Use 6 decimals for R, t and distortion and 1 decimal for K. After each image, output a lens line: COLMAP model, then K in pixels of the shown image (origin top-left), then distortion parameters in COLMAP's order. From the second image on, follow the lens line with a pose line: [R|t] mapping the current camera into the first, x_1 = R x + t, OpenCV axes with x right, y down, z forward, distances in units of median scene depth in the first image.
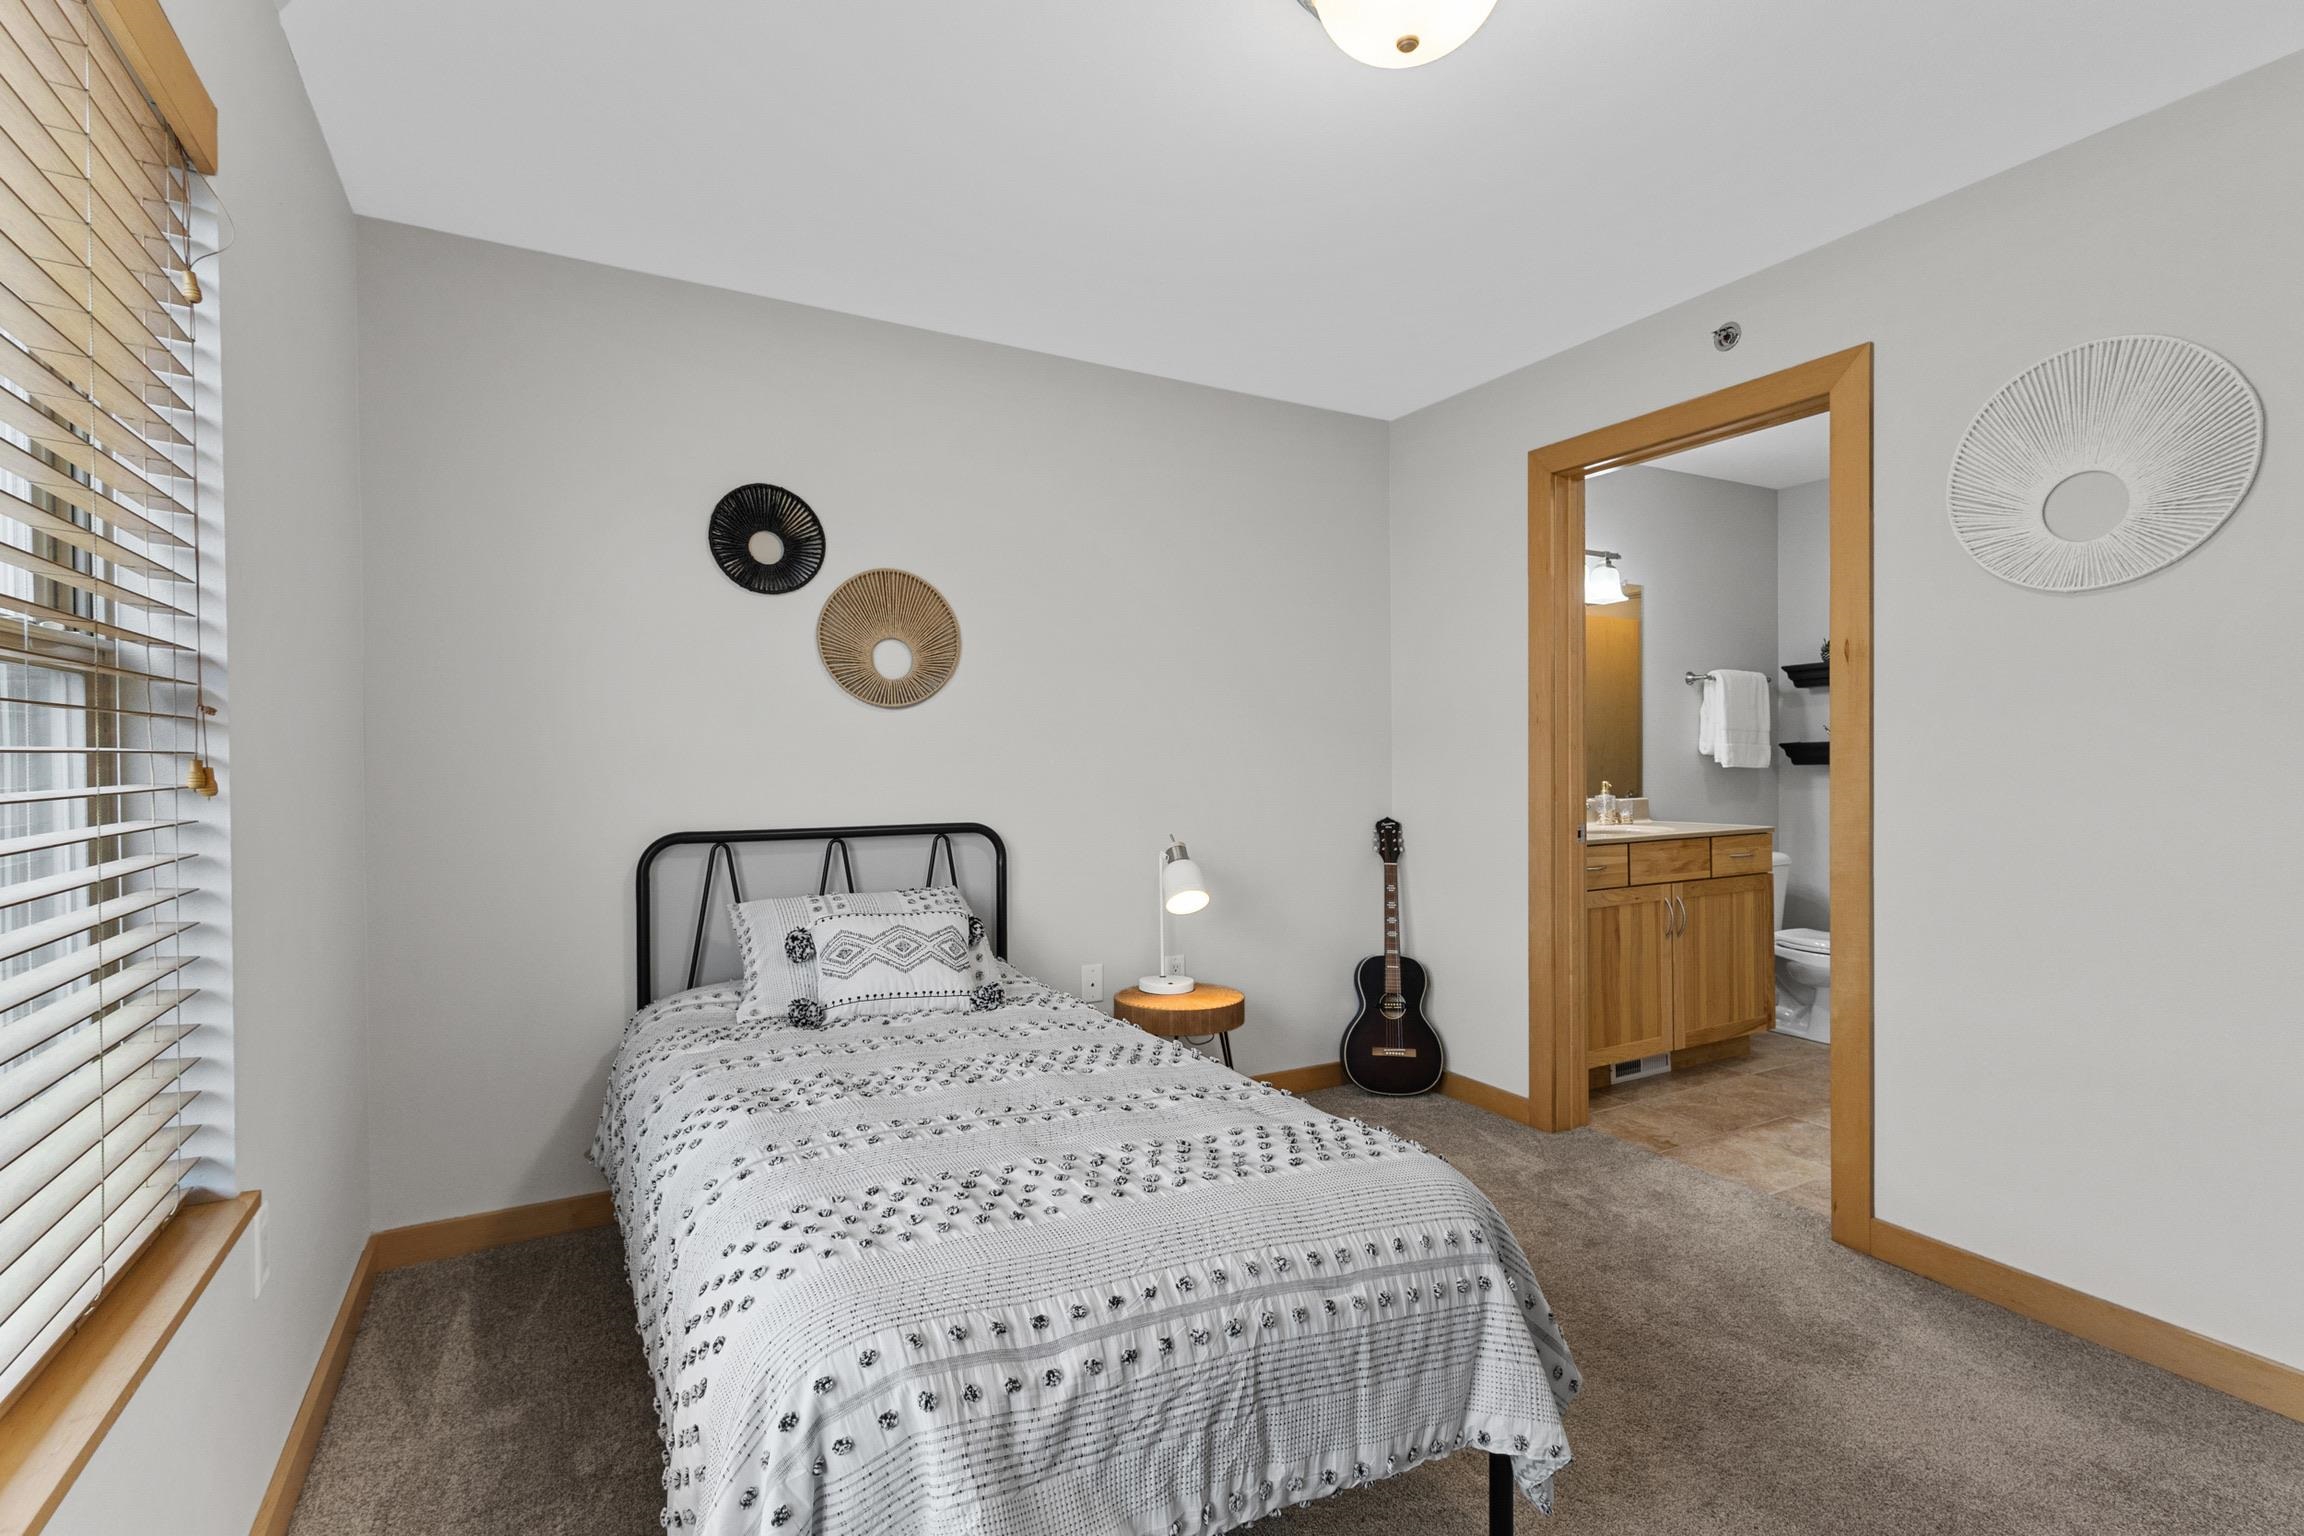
lens RADIAL K [[1061.0, 0, 1151.4], [0, 1061.0, 769.3], [0, 0, 1]] dist [0.006595, -0.000487]
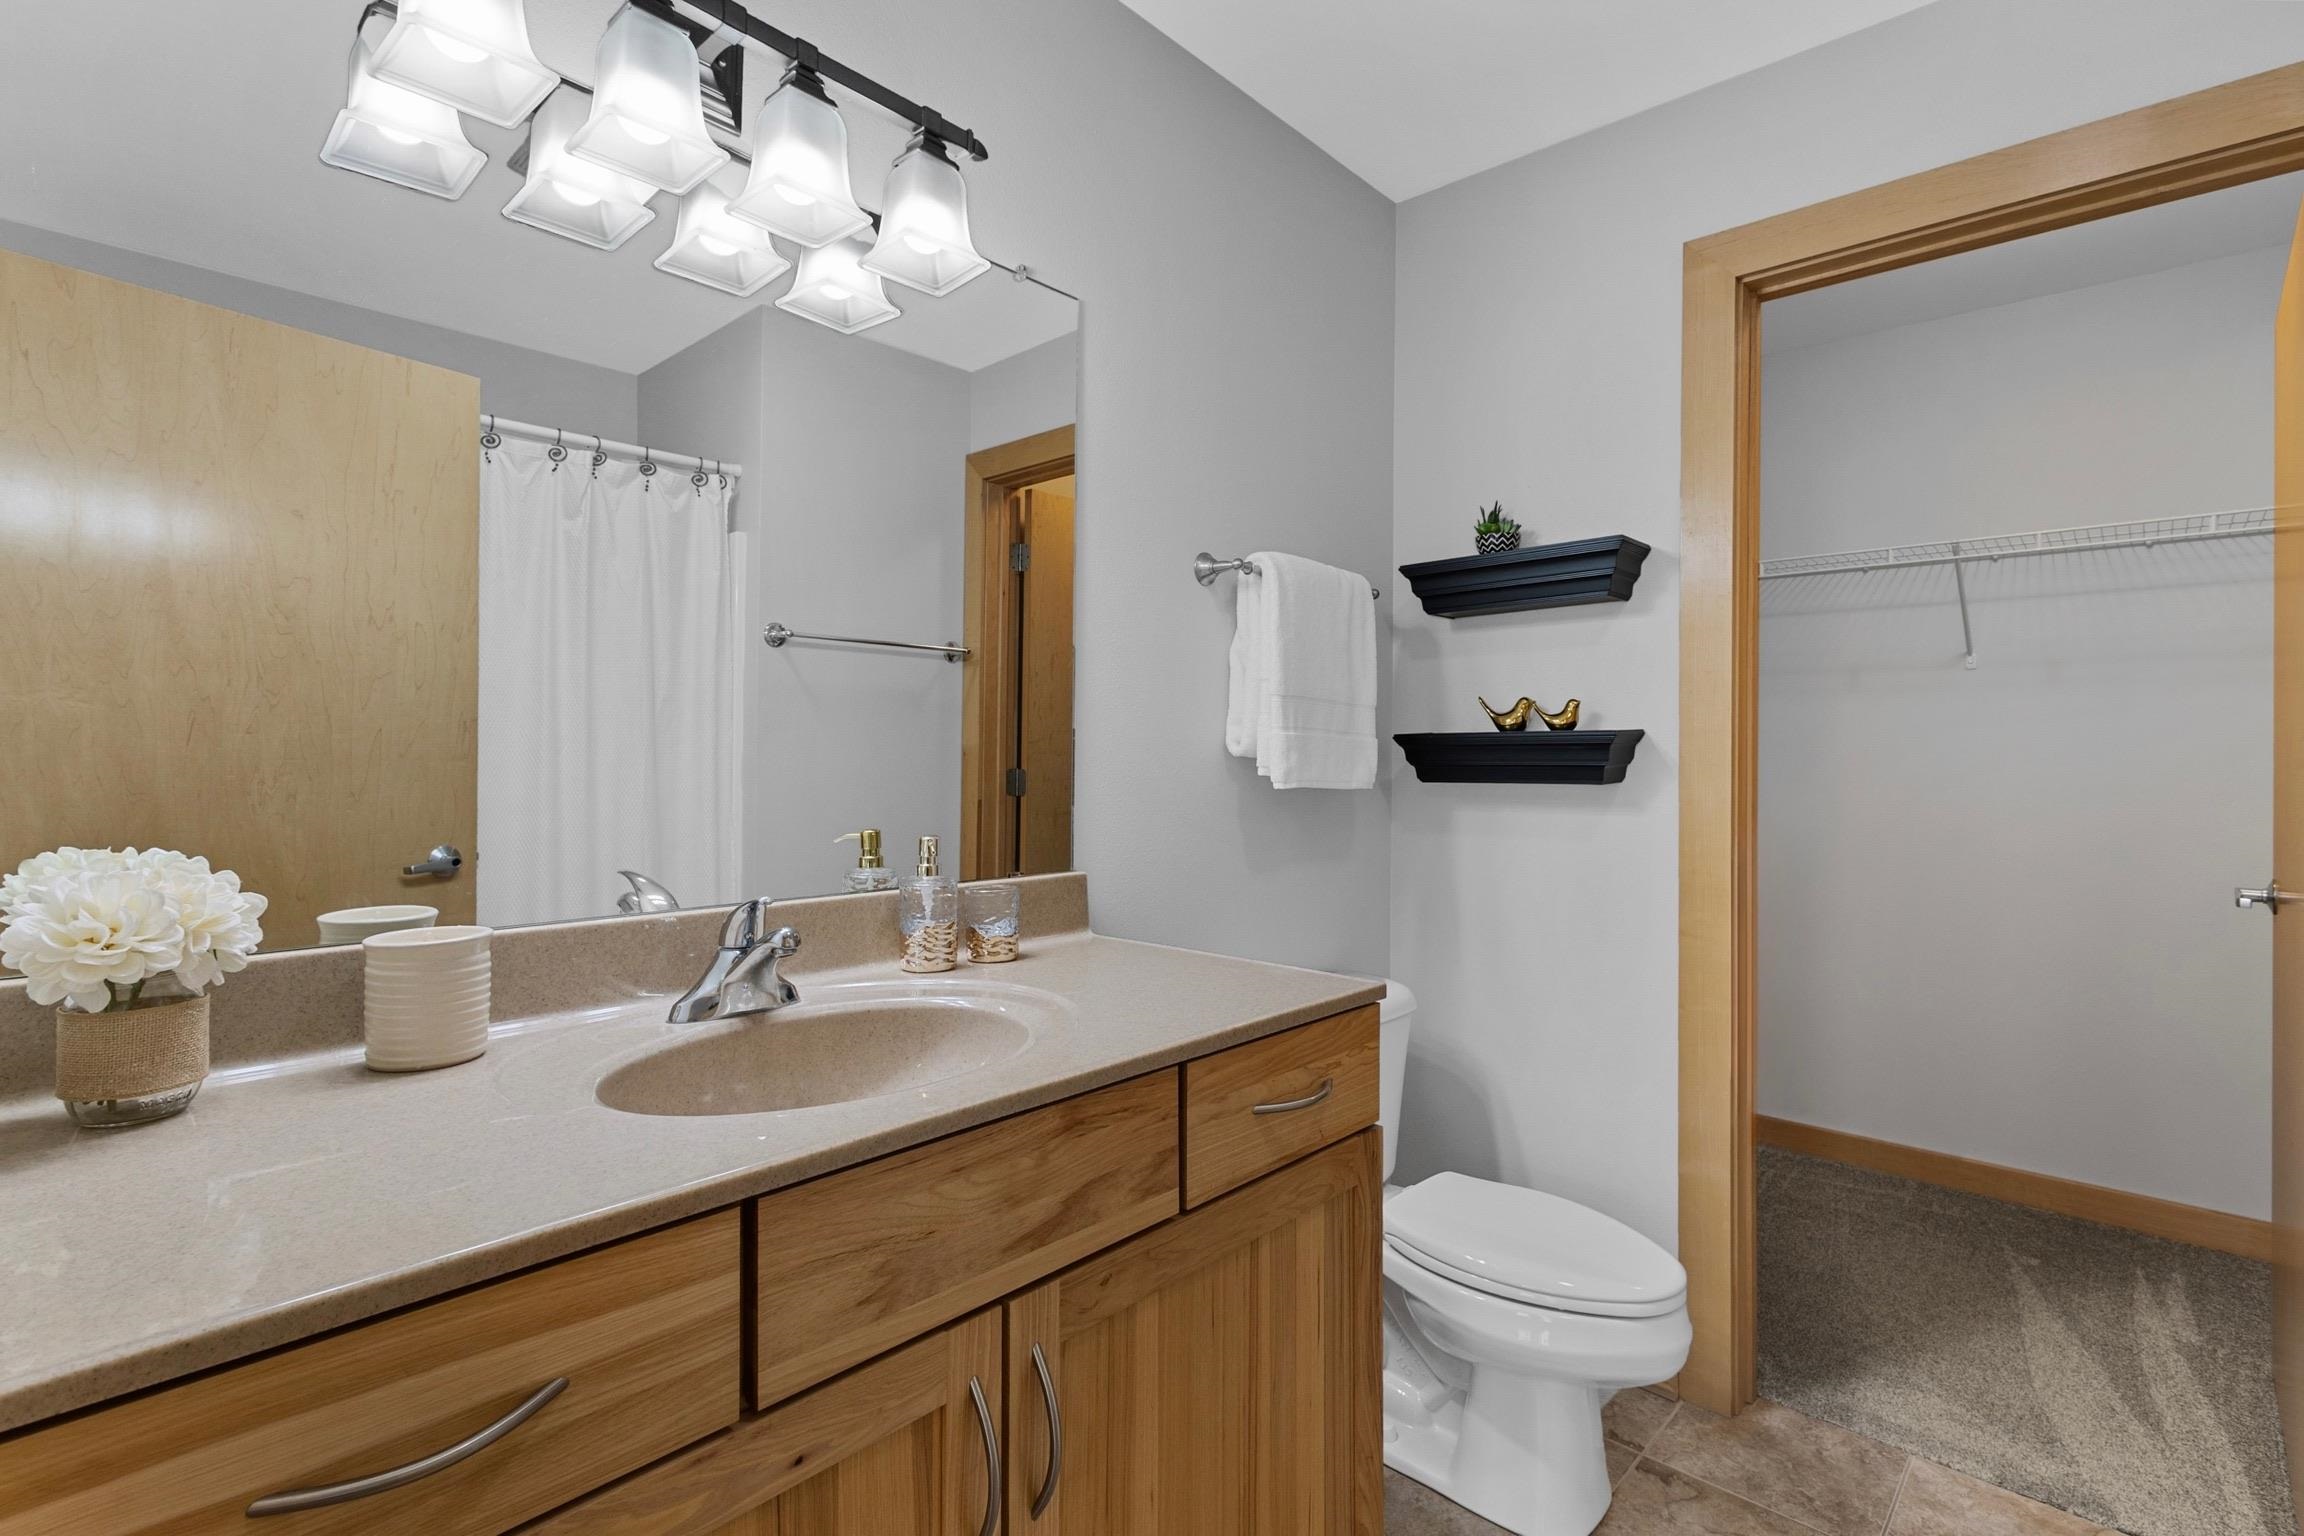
lens RADIAL K [[1061.0, 0, 1151.4], [0, 1061.0, 769.3], [0, 0, 1]] dist [0.006595, -0.000487]
pose [[0.948685, 0.009312, 0.316084, 0.363053], [-0.009789, 0.999952, -0.000078, -0.008768], [-0.316070, -0.003021, 0.948731, 0.626777]]
